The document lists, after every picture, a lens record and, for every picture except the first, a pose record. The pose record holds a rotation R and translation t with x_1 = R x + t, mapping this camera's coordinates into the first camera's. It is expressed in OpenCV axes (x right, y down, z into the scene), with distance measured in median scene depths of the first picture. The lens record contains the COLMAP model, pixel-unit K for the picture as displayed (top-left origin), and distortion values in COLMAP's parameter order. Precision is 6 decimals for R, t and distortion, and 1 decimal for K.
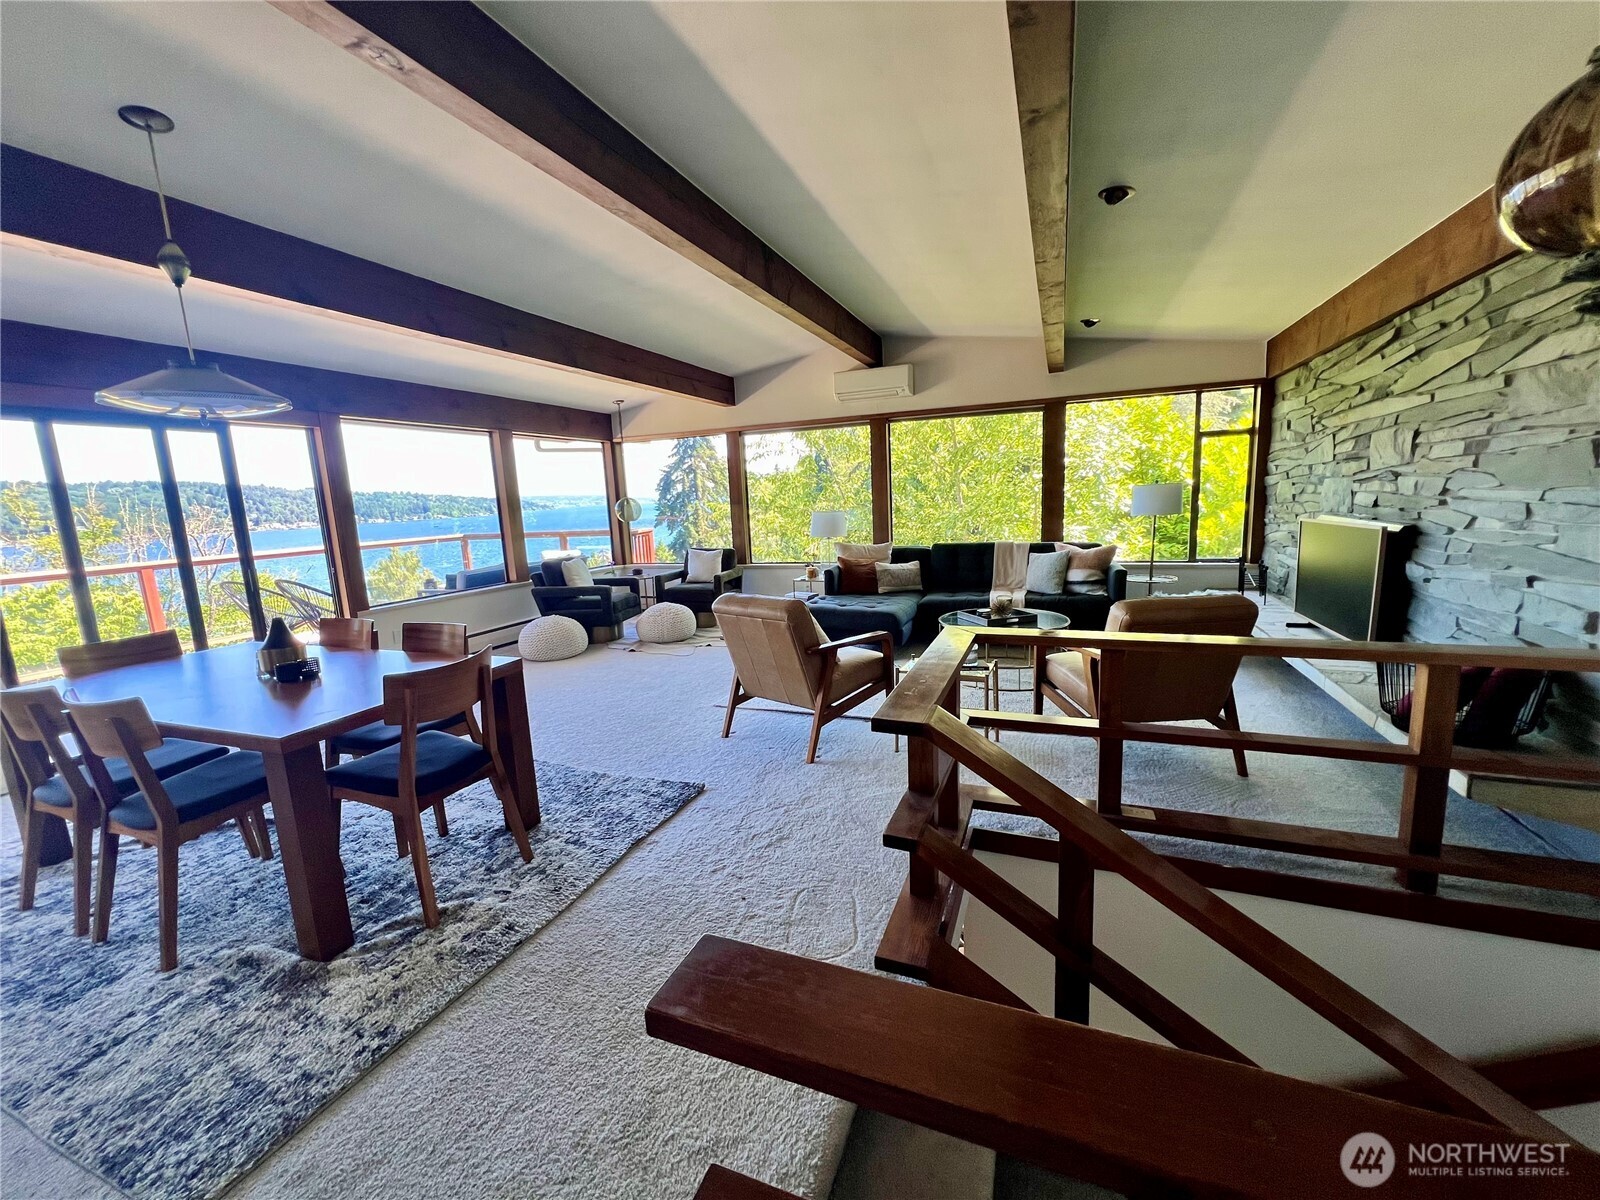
lens RADIAL K [[646.1, 0, 800.0], [0, 646.1, 600.0], [0, 0, 1]] dist [0.000778, 0.000056]
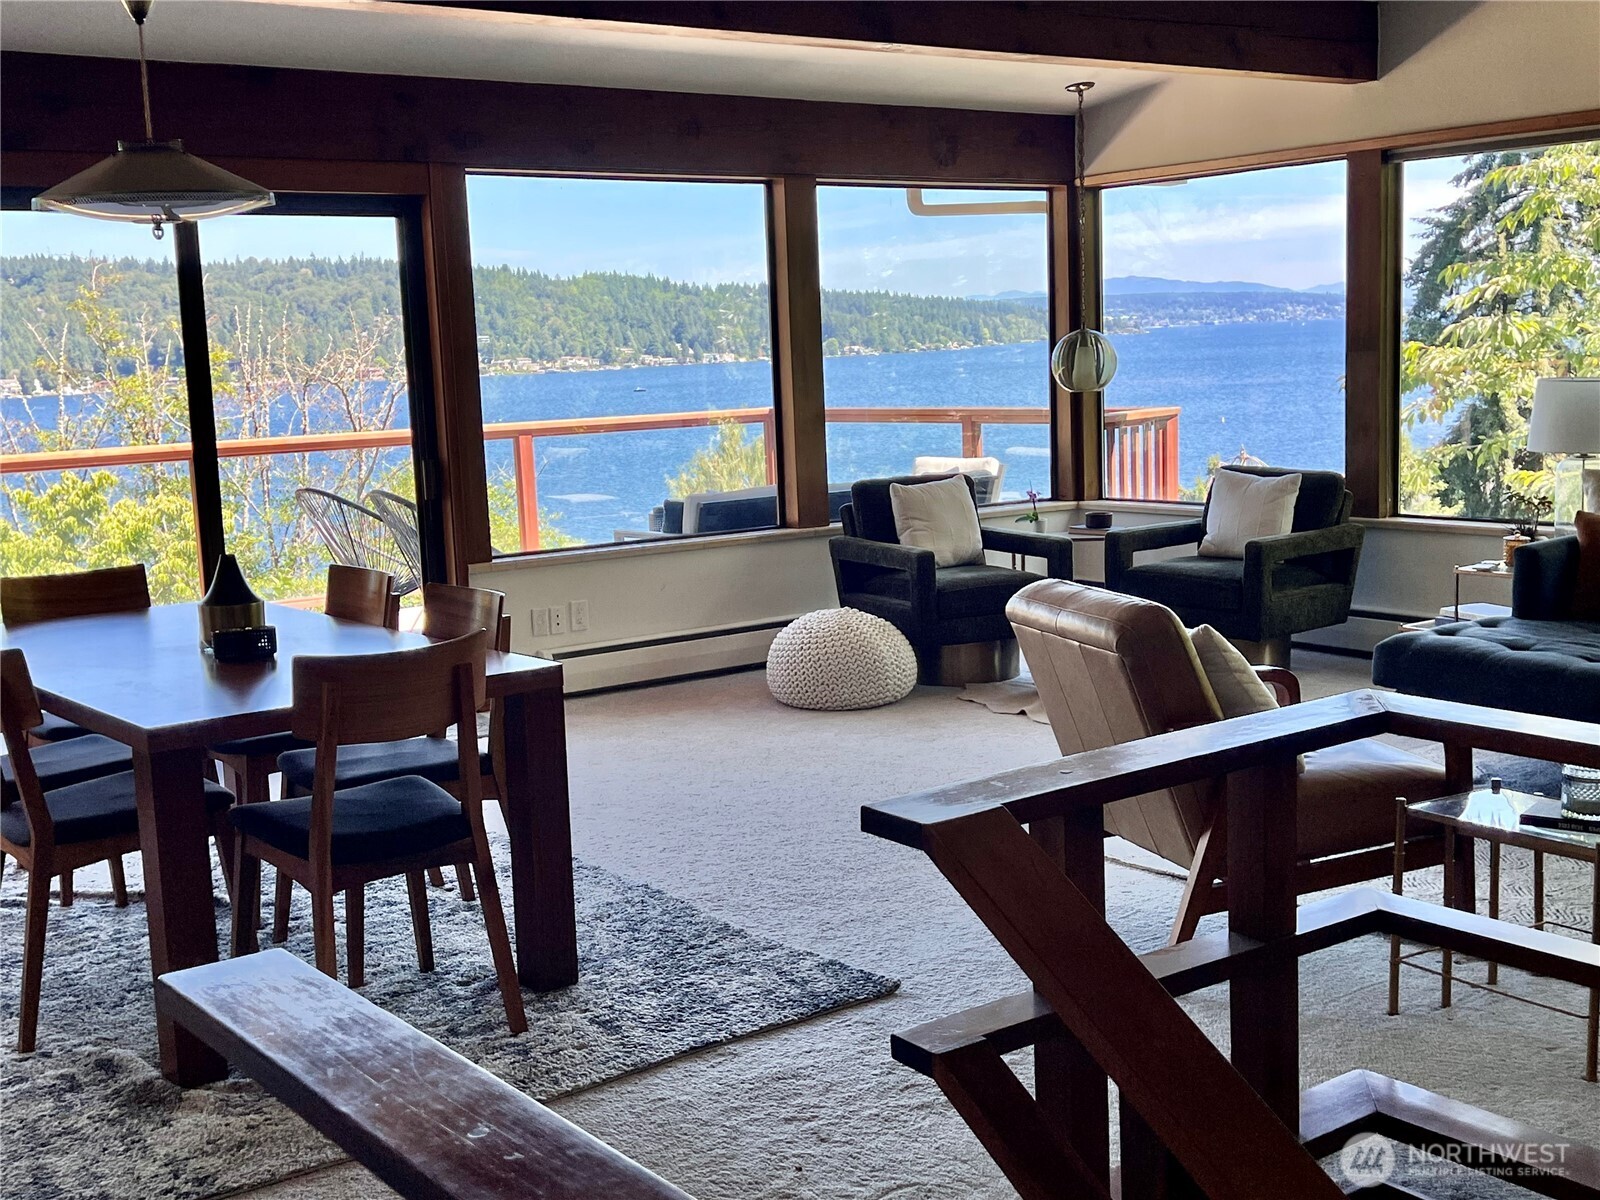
lens RADIAL K [[1902.1, 0, 799.9], [0, 1902.1, 633.4], [0, 0, 1]] dist [0.077334, -0.235838]
pose [[0.858487, 0.093152, -0.504304, 0.231342], [-0.085621, 0.995597, 0.038145, -0.004923], [0.505637, 0.010432, 0.862683, -0.109849]]
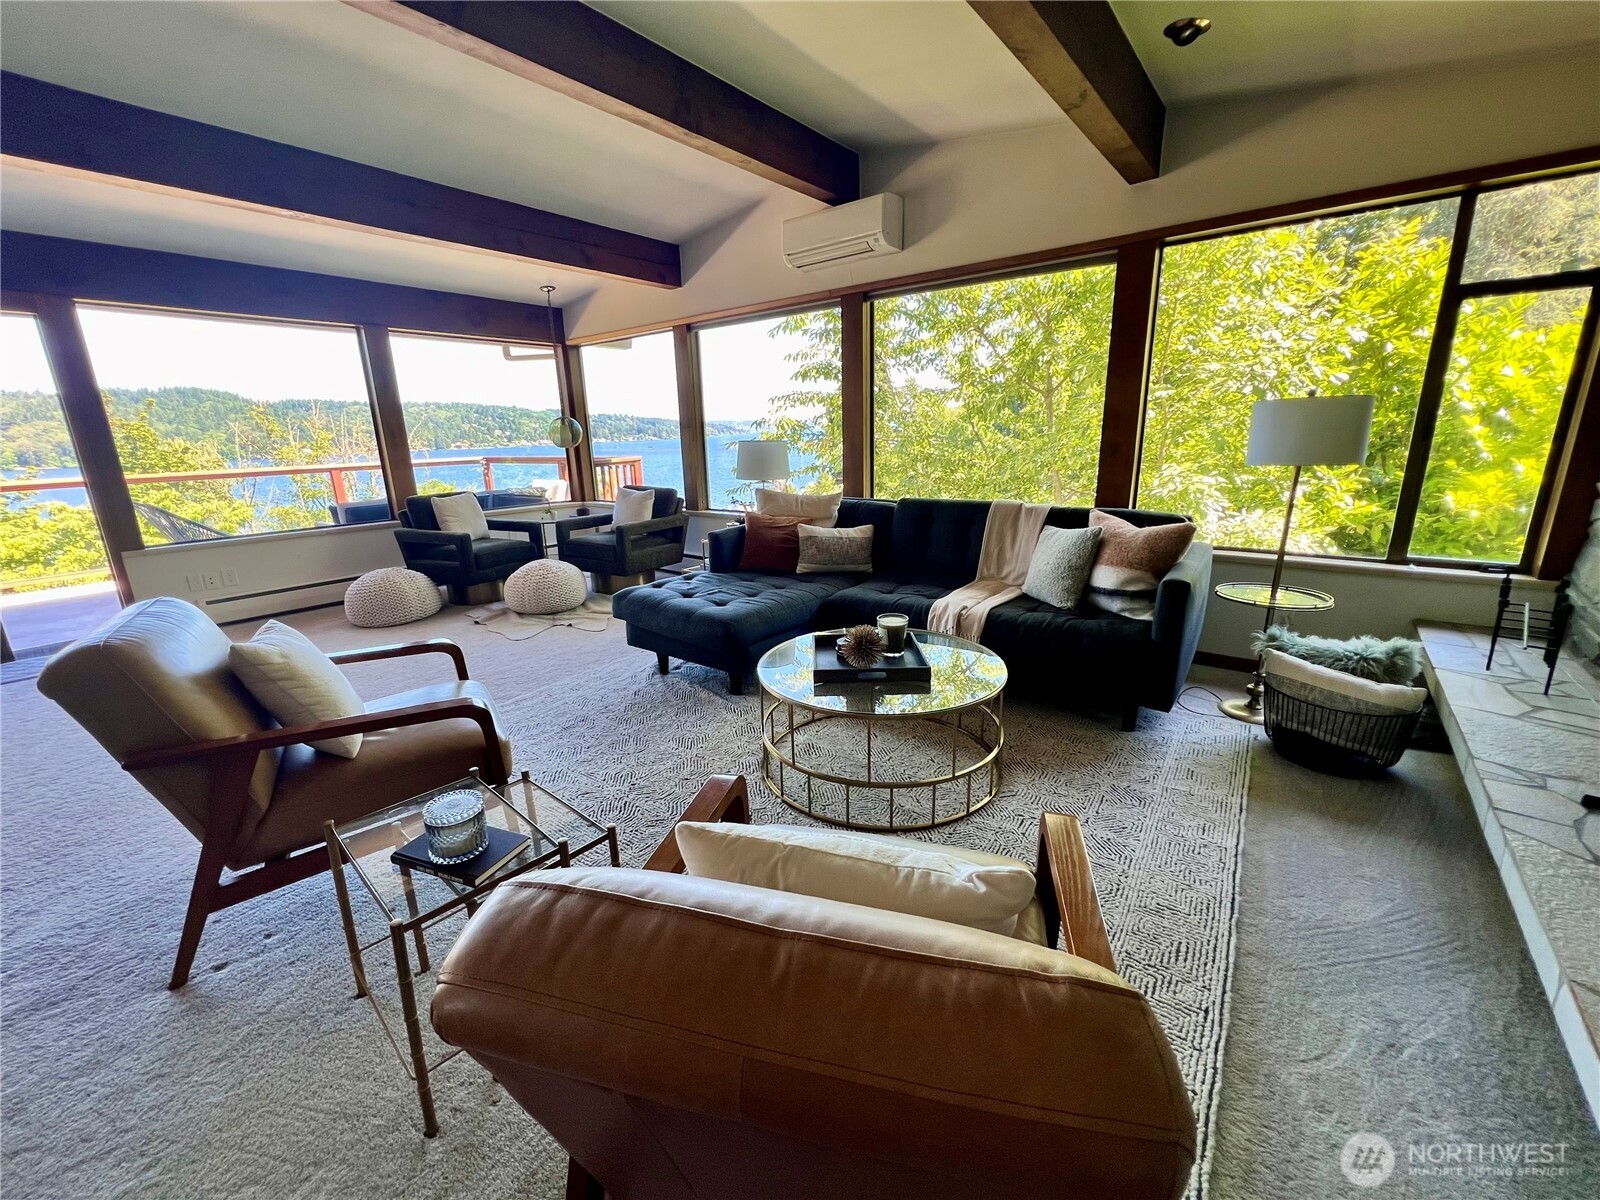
lens RADIAL K [[636.4, 0, 800.0], [0, 636.4, 600.0], [0, 0, 1]] dist [-0.000542, 0.000095]
pose [[0.957587, 0.092860, -0.272770, 0.298362], [-0.061777, 0.990798, 0.120424, -0.059569], [0.281443, -0.098466, 0.954513, 0.391631]]
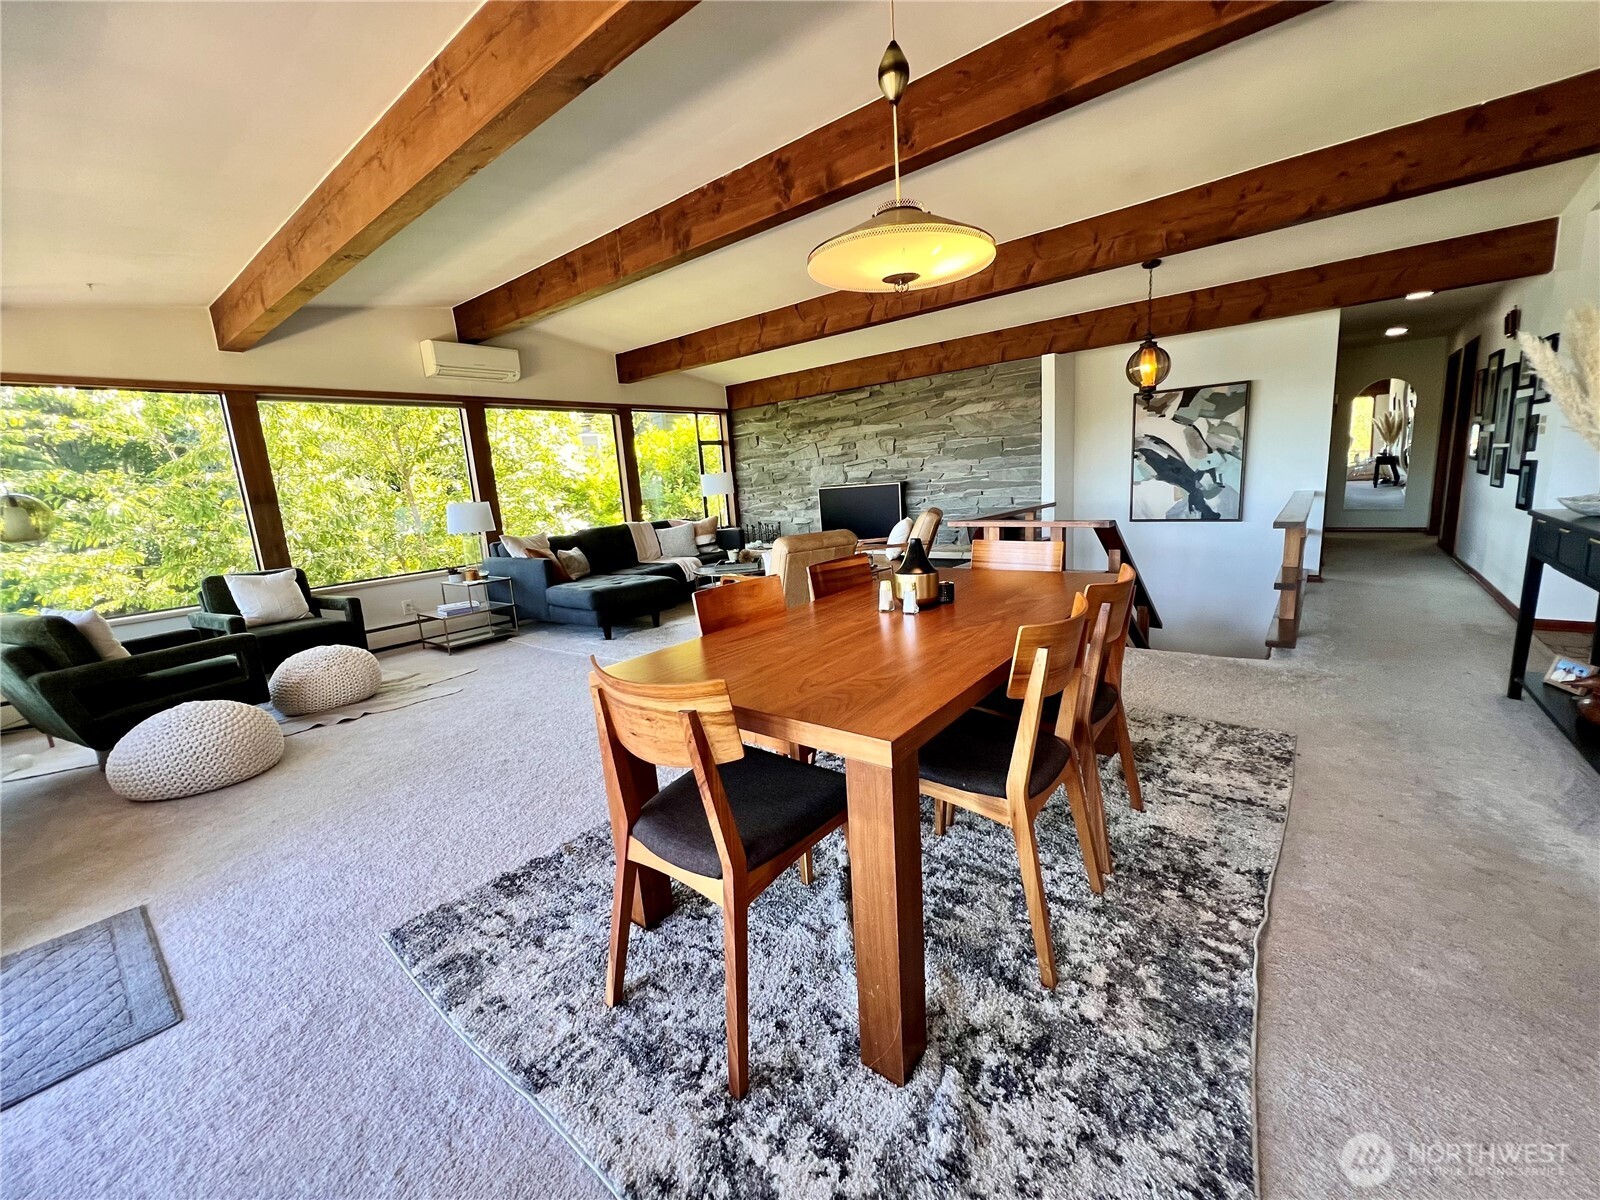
lens RADIAL K [[646.1, 0, 800.0], [0, 646.1, 600.0], [0, 0, 1]] dist [0.000778, 0.000056]
pose [[0.286346, -0.154876, 0.945526, -0.710870], [0.208022, 0.973359, 0.096437, -0.004134], [-0.935272, 0.169076, 0.310935, 0.376351]]
